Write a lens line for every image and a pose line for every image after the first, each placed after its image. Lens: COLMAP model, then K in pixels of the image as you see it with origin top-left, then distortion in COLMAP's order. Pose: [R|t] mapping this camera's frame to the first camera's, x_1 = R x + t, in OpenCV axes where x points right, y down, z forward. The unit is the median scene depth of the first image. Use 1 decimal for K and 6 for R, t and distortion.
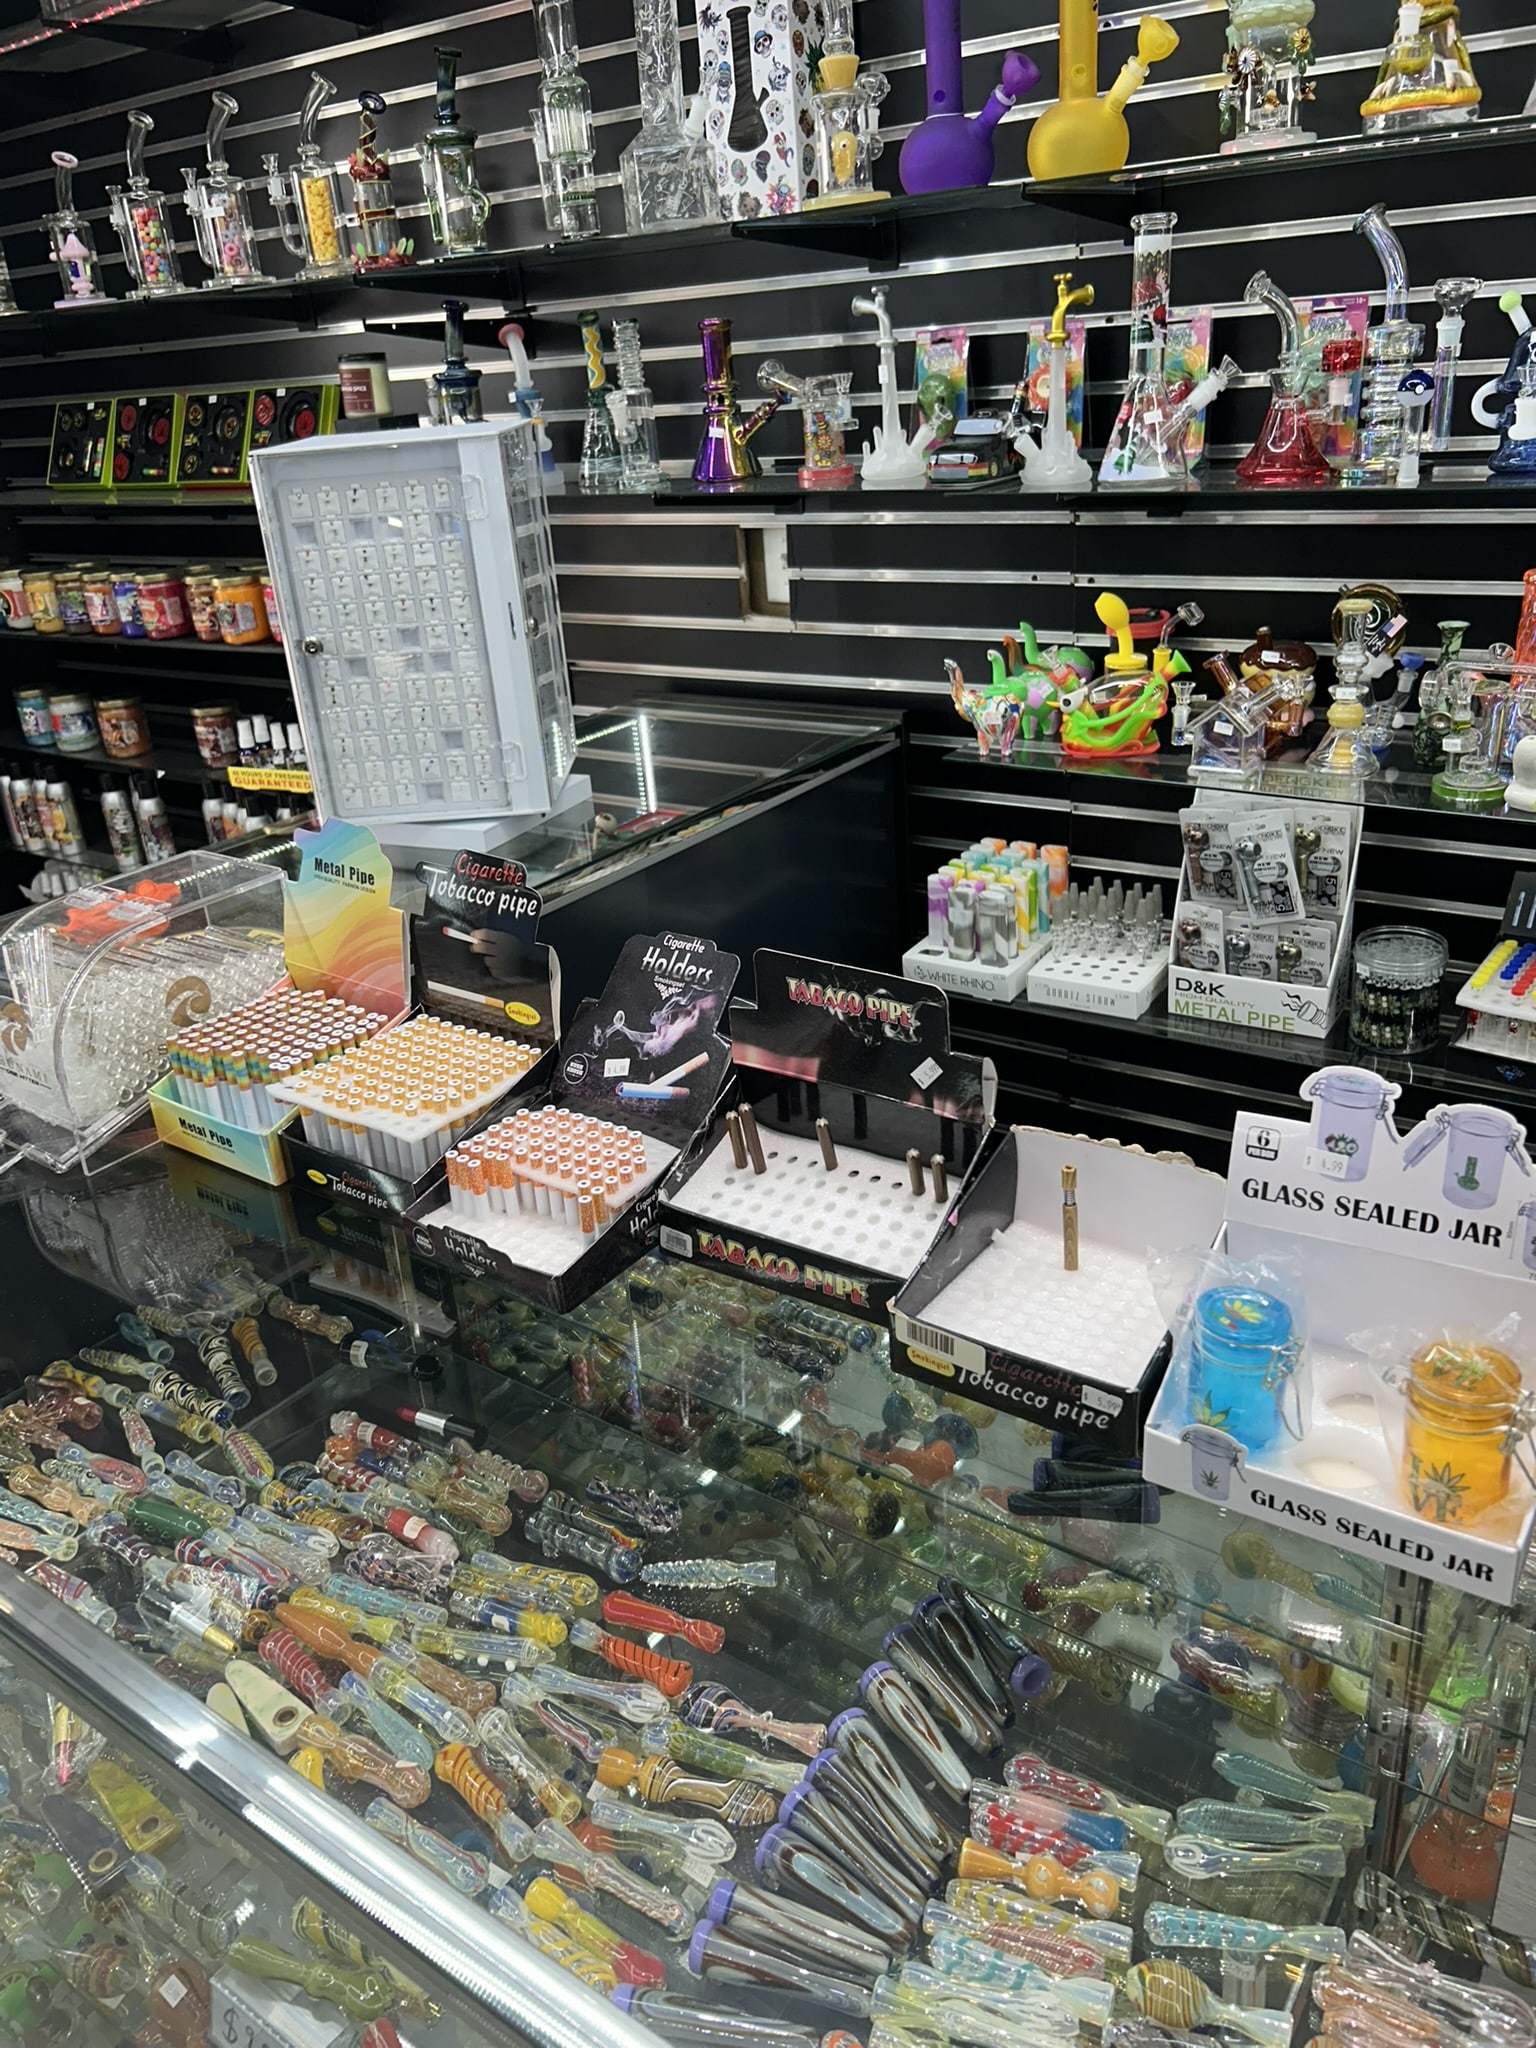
lens RADIAL K [[1544.3, 0, 761.0], [0, 1544.3, 1031.5], [0, 0, 1]] dist [0.050484, -0.059638]
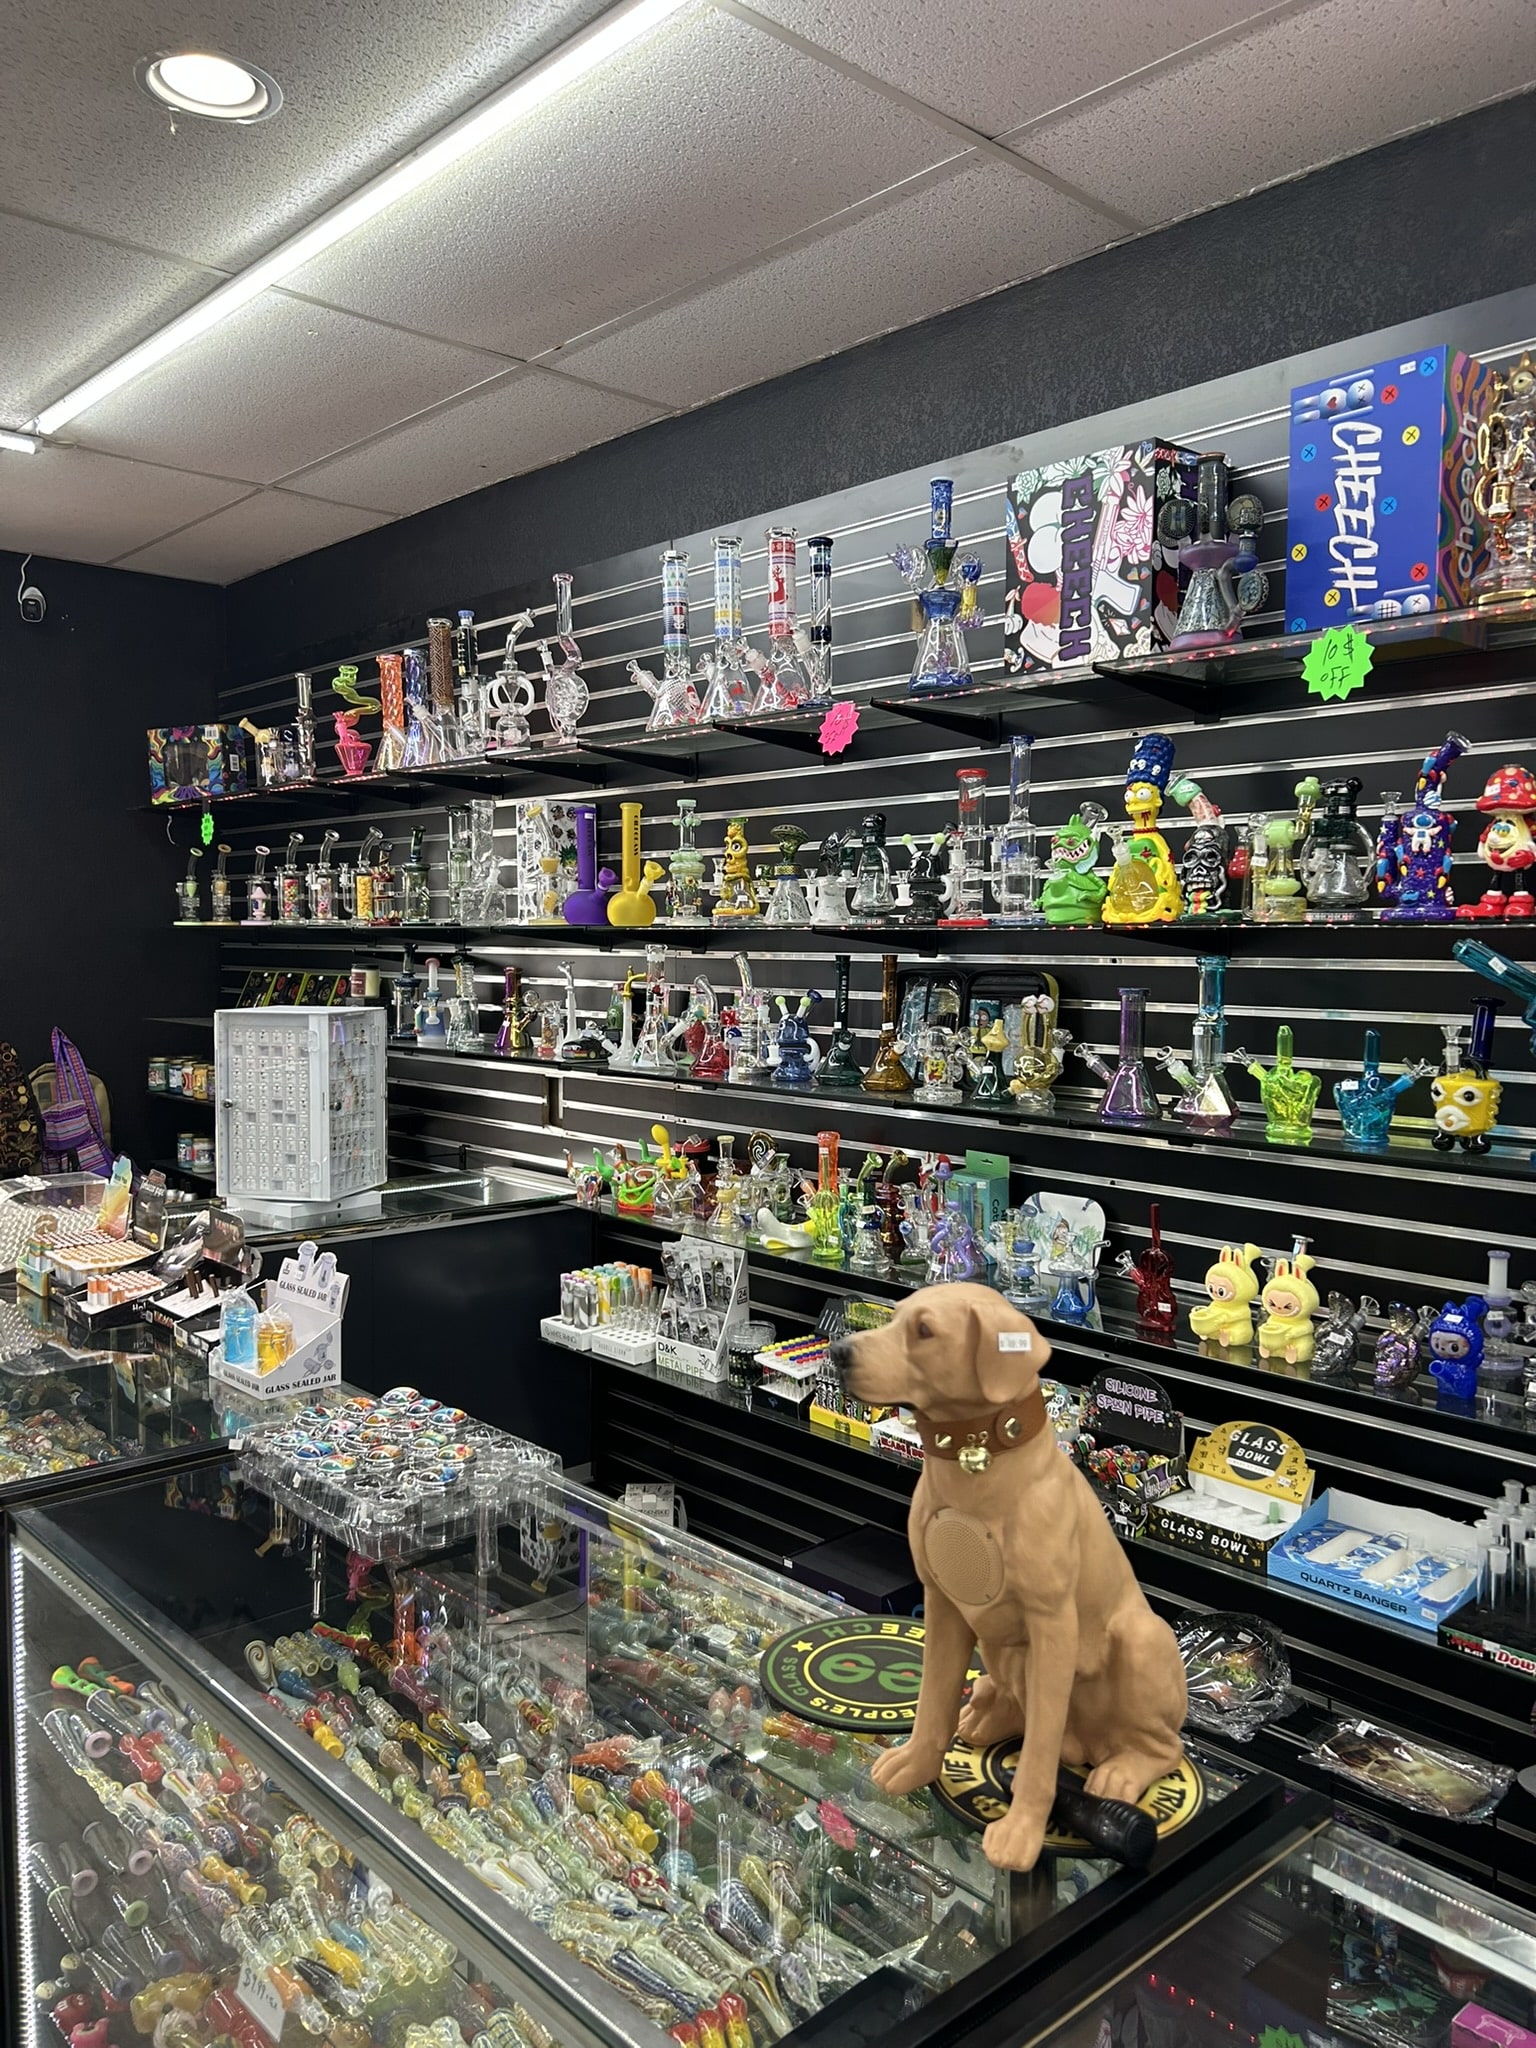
lens RADIAL K [[1544.3, 0, 786.3], [0, 1544.3, 1042.7], [0, 0, 1]] dist [0.050484, -0.059638]
pose [[0.976136, 0.095574, -0.194998, 0.673837], [-0.156488, 0.932159, -0.326483, 0.183806], [0.150565, 0.349207, 0.924870, -0.643607]]
